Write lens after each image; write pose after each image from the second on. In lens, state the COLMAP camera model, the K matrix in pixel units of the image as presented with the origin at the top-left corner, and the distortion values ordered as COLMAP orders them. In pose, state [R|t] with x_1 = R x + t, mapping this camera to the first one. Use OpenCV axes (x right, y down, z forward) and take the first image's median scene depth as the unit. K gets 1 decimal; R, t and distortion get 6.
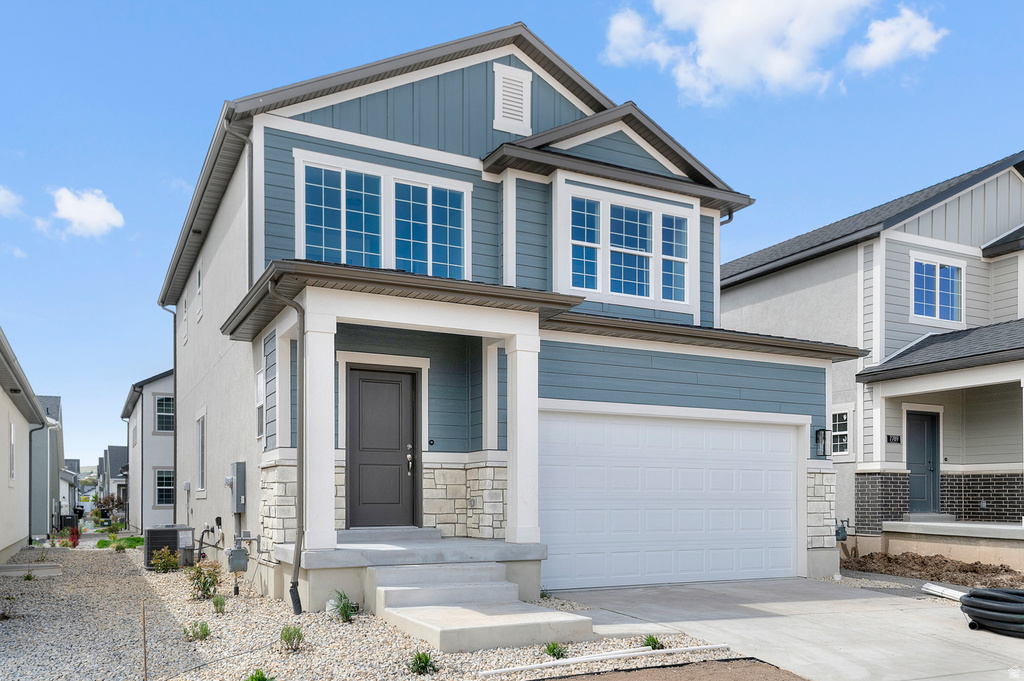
lens RADIAL K [[948.2, 0, 512.2], [0, 948.2, 354.6], [0, 0, 1]] dist [0.000346, 0.001505]
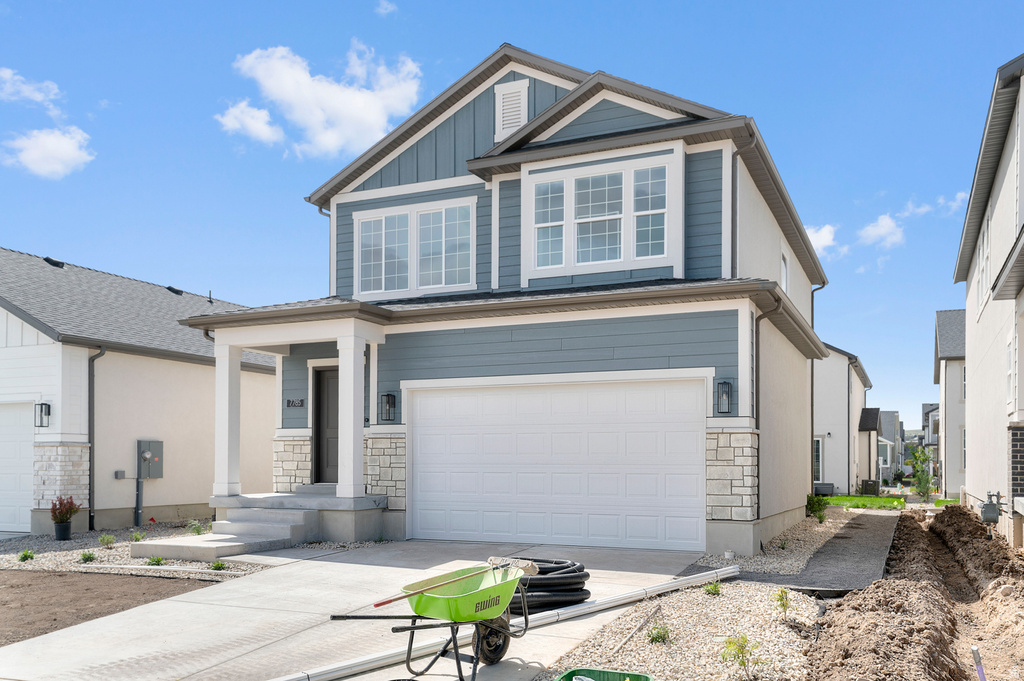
lens RADIAL K [[868.5, 0, 512.0], [0, 868.5, 340.5], [0, 0, 1]] dist [0.005012, 0.004269]
pose [[0.576886, -0.116146, -0.808525, 0.812288], [0.117860, 0.991317, -0.058310, 0.063472], [0.808277, -0.061655, 0.585566, 0.380222]]
